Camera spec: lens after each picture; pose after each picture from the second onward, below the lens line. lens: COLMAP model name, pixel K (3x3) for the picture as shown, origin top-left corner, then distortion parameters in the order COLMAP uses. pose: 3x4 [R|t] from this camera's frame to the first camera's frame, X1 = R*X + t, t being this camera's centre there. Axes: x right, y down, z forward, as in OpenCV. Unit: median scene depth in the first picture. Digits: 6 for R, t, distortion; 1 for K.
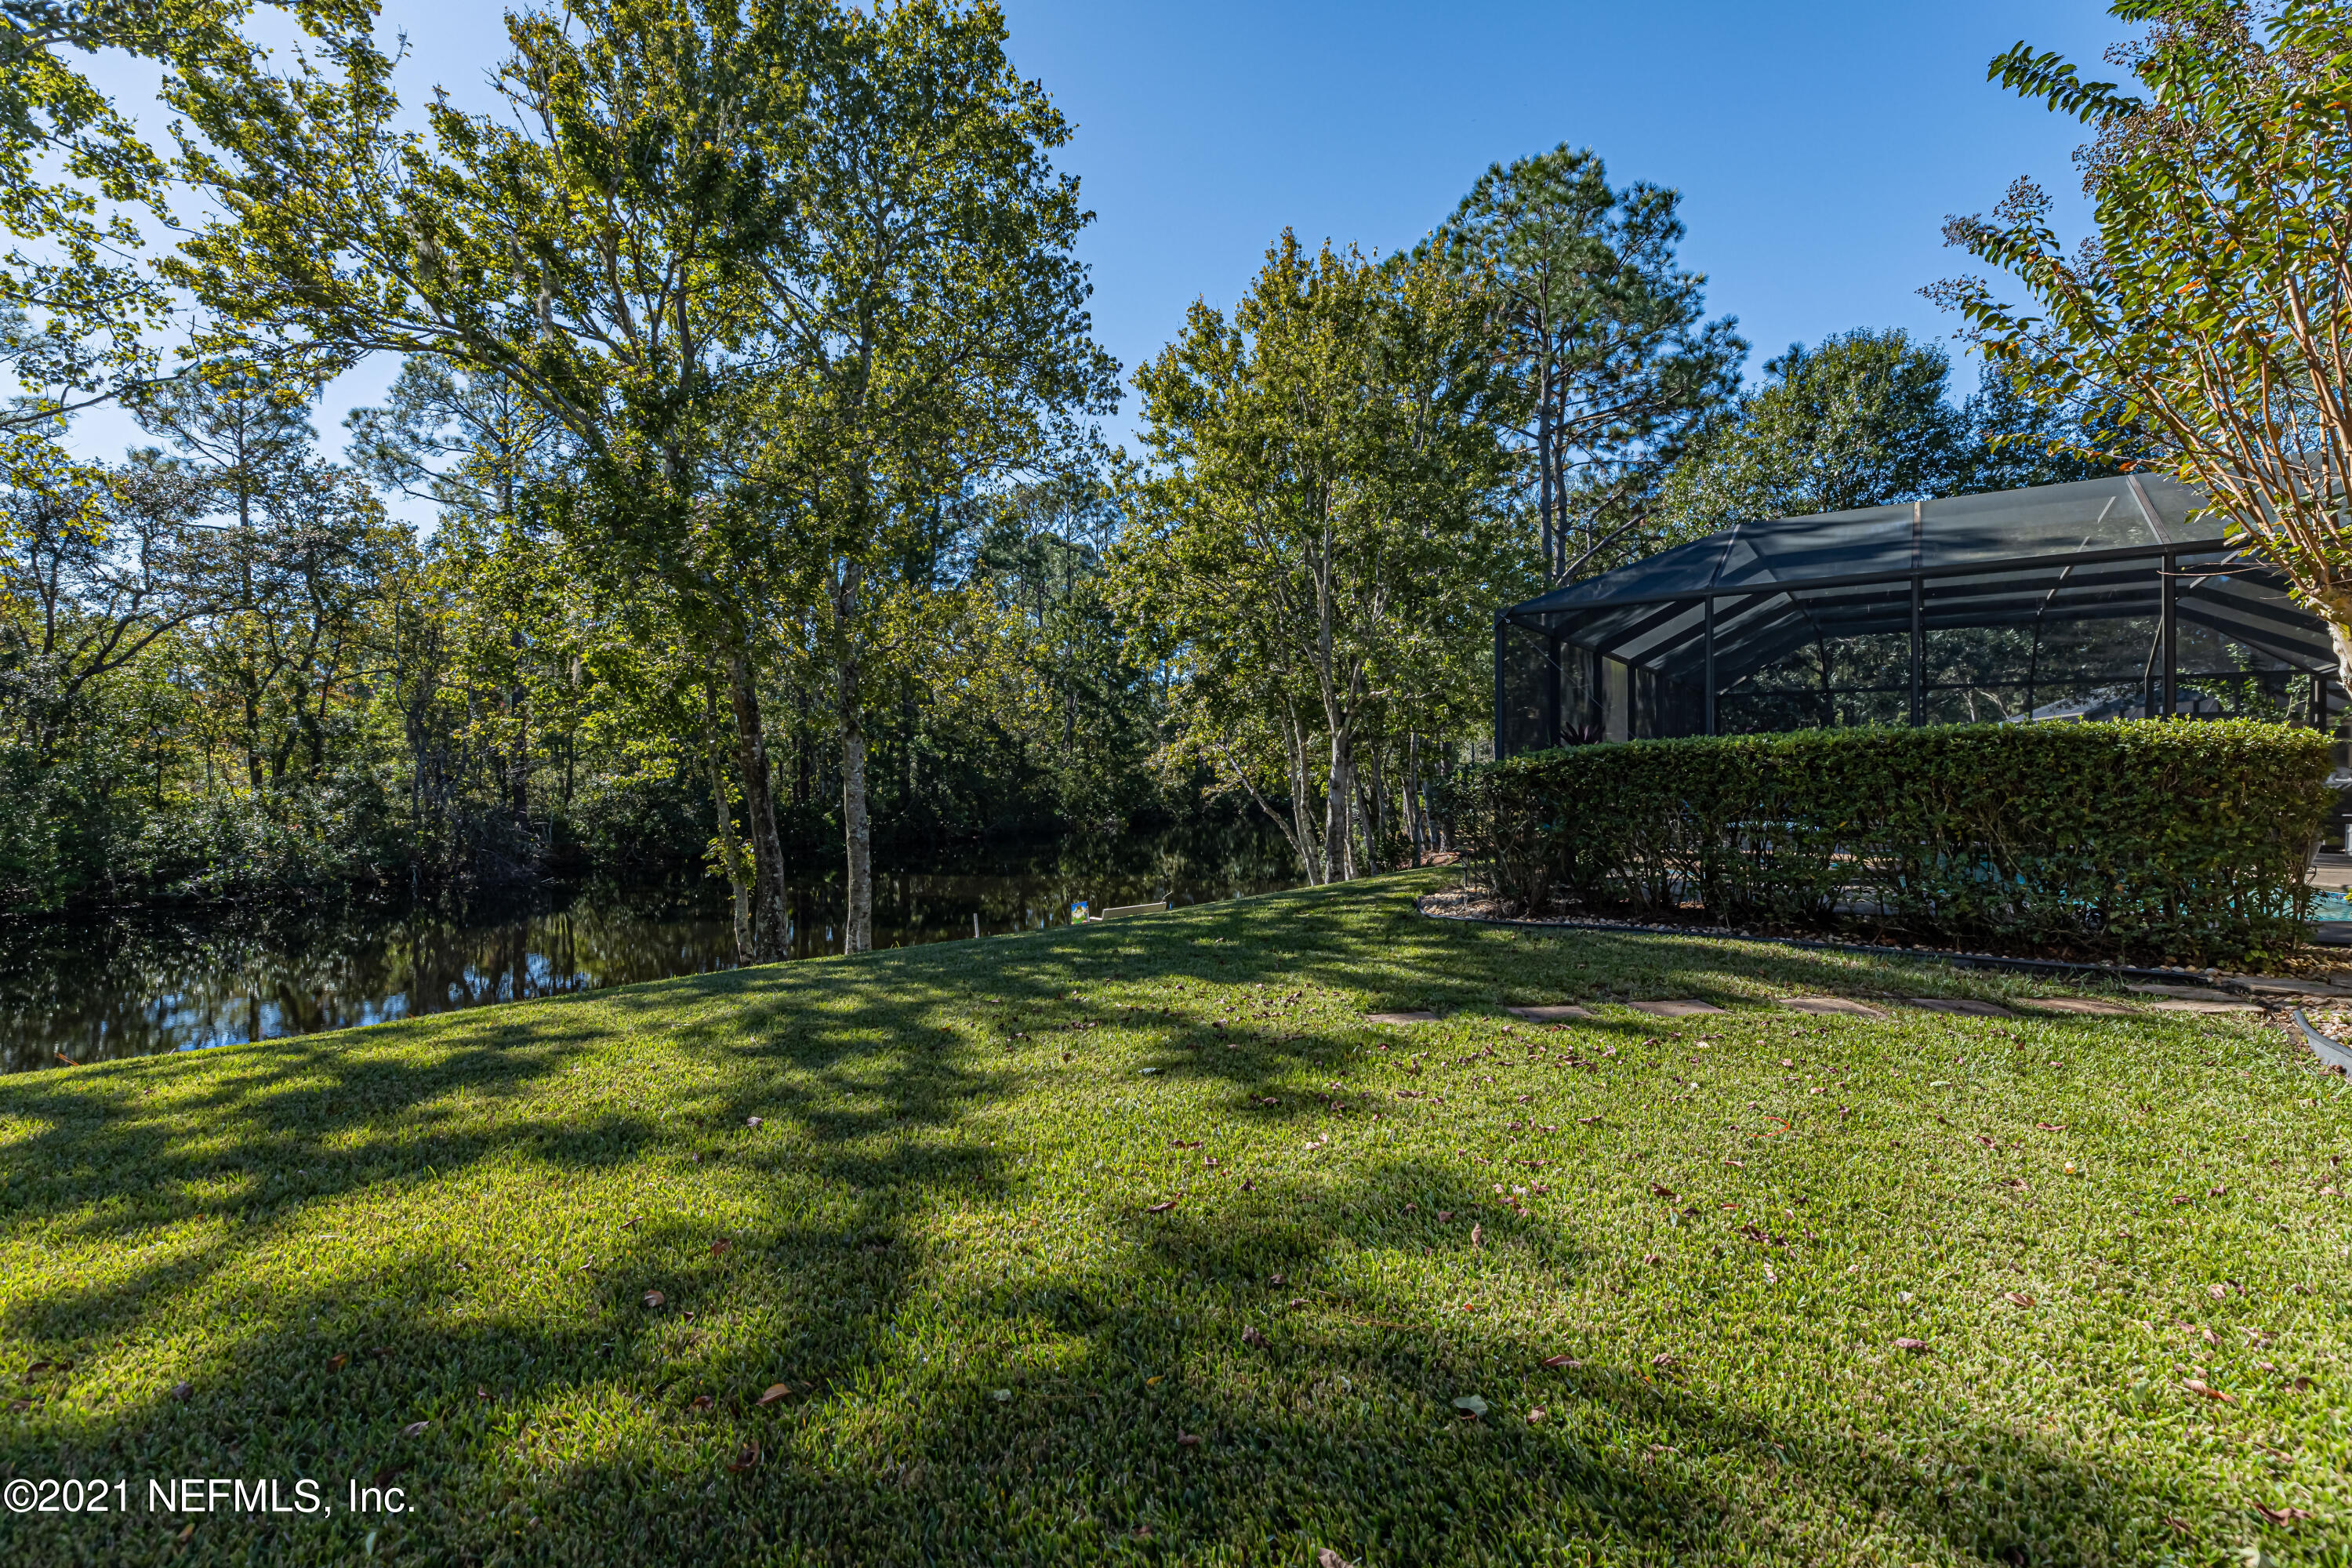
lens RADIAL K [[1054.1, 0, 1174.2], [0, 1054.1, 791.9], [0, 0, 1]] dist [0.002612, -0.000409]
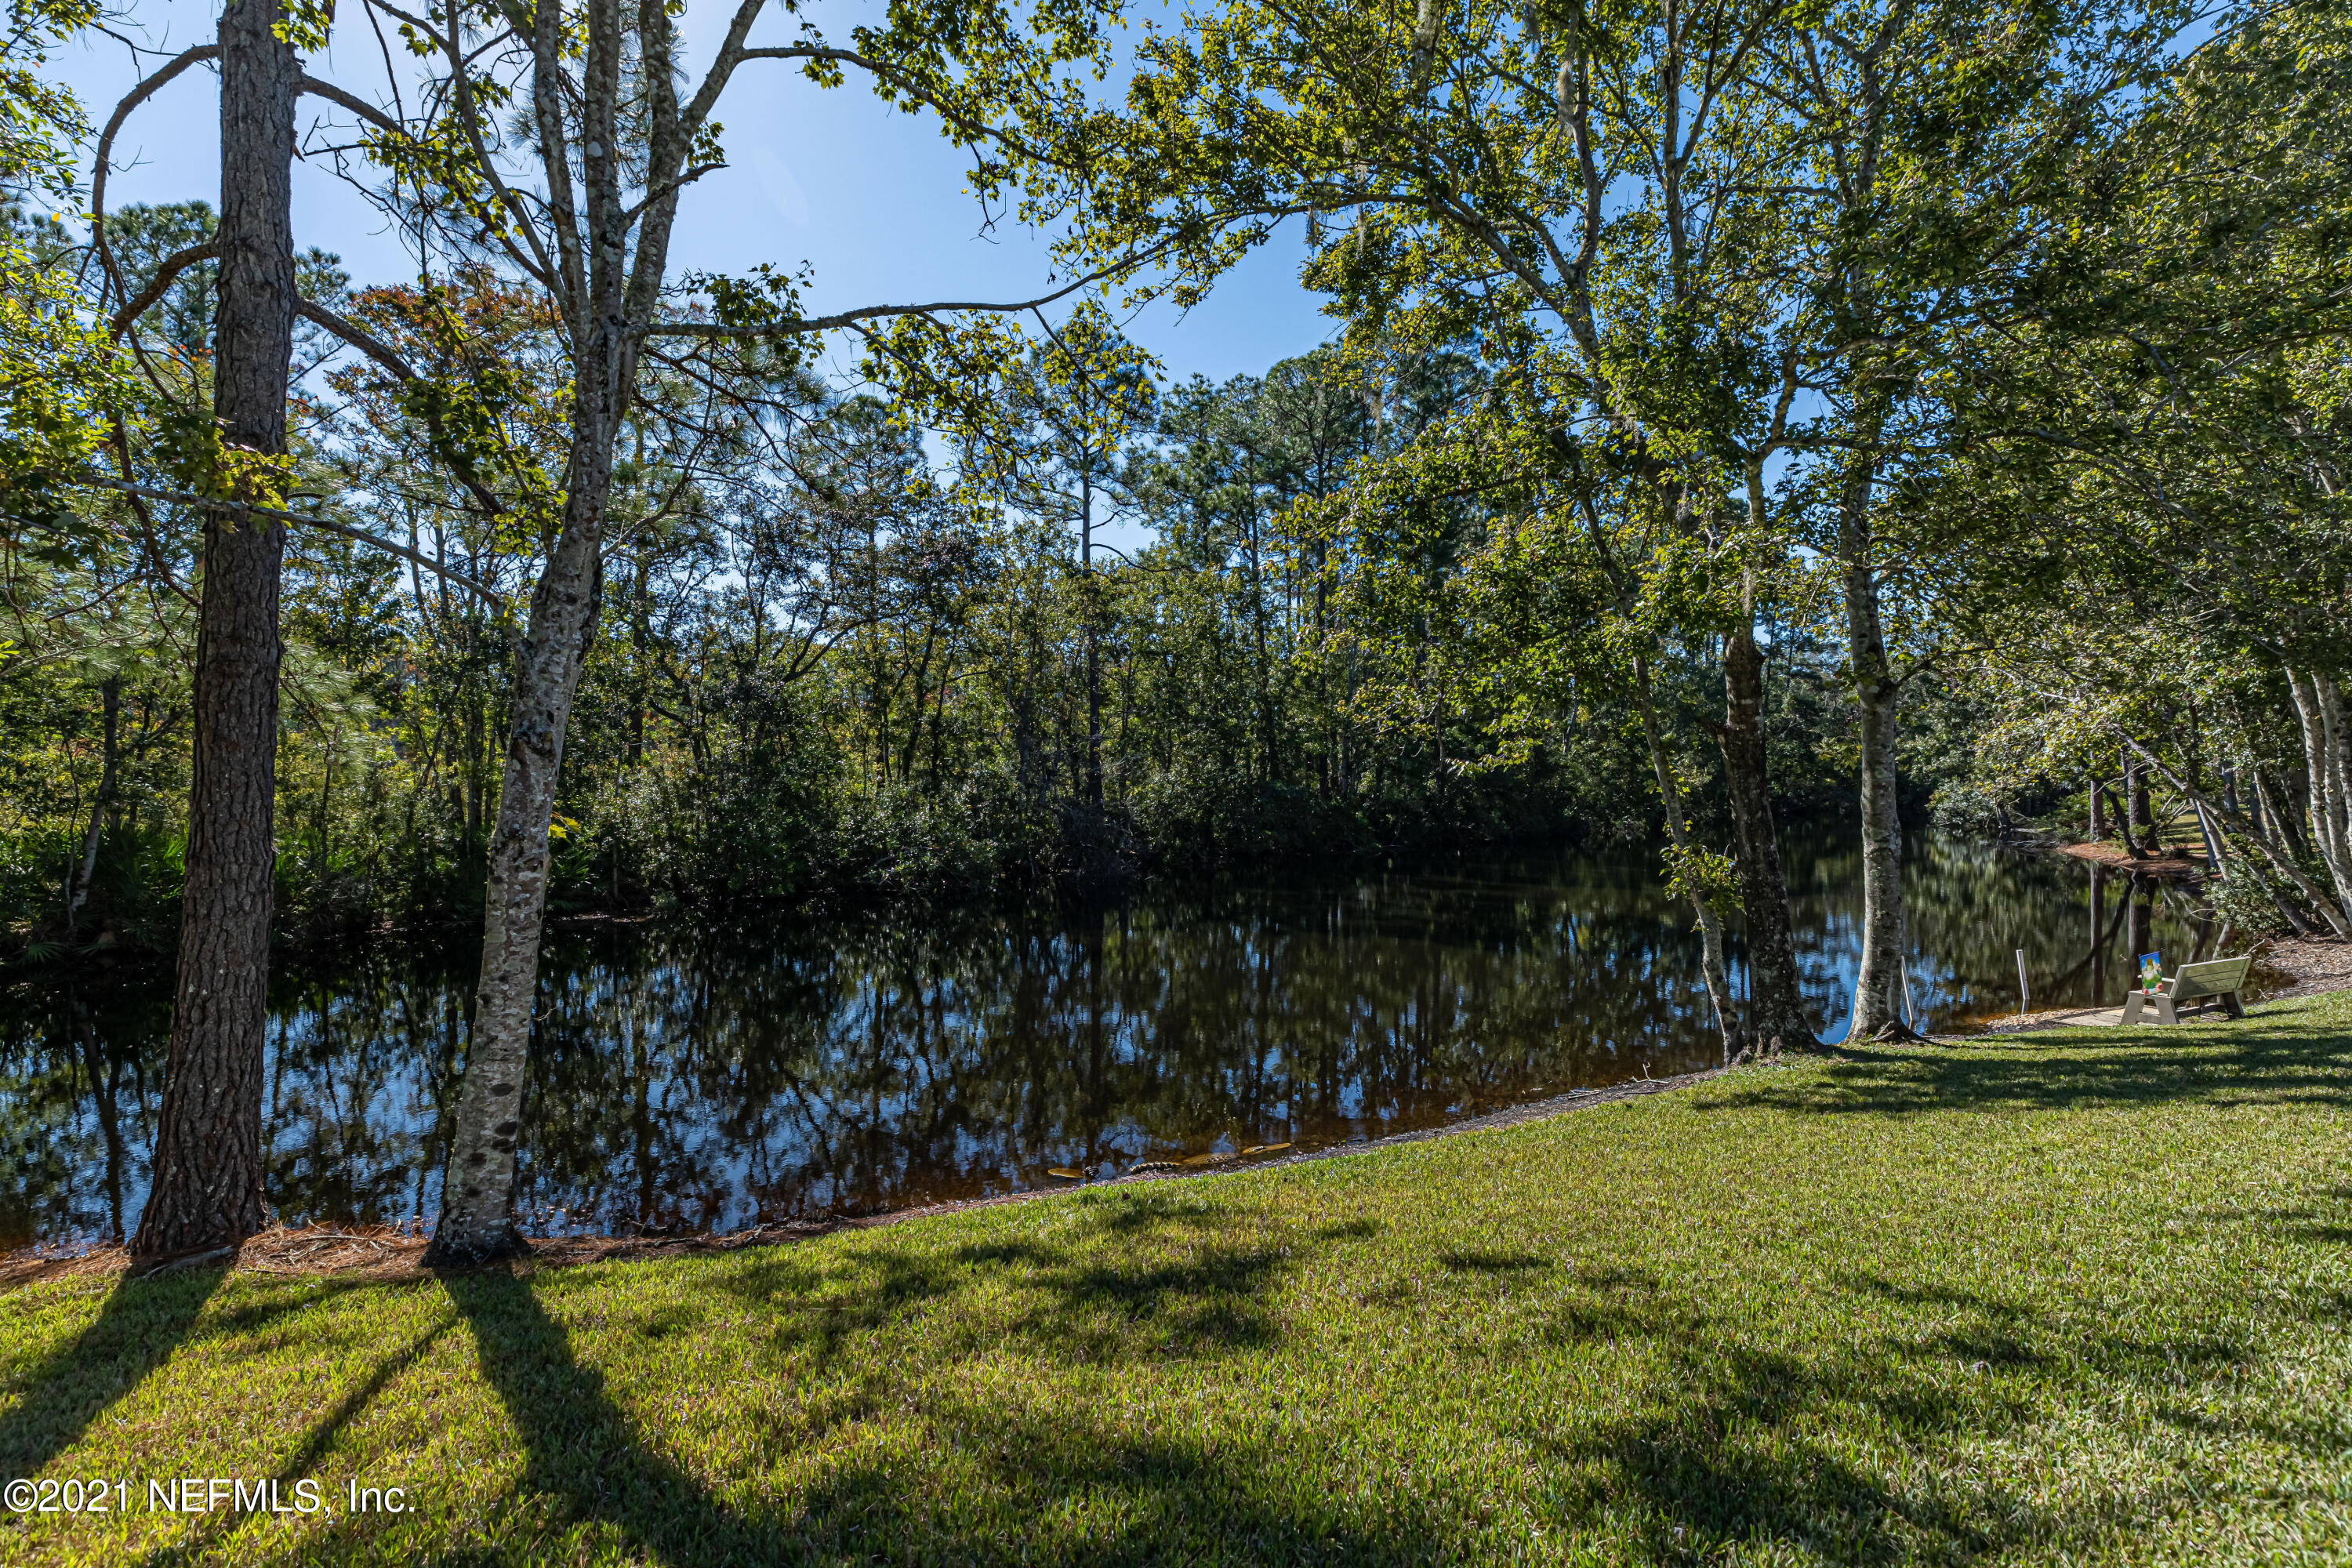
lens RADIAL K [[1054.1, 0, 1179.2], [0, 1054.1, 776.9], [0, 0, 1]] dist [0.002612, -0.000409]
pose [[0.944148, -0.004156, -0.329495, -0.268805], [-0.001249, 0.999868, -0.016192, 0.006842], [0.329519, 0.015699, 0.944018, 0.088650]]
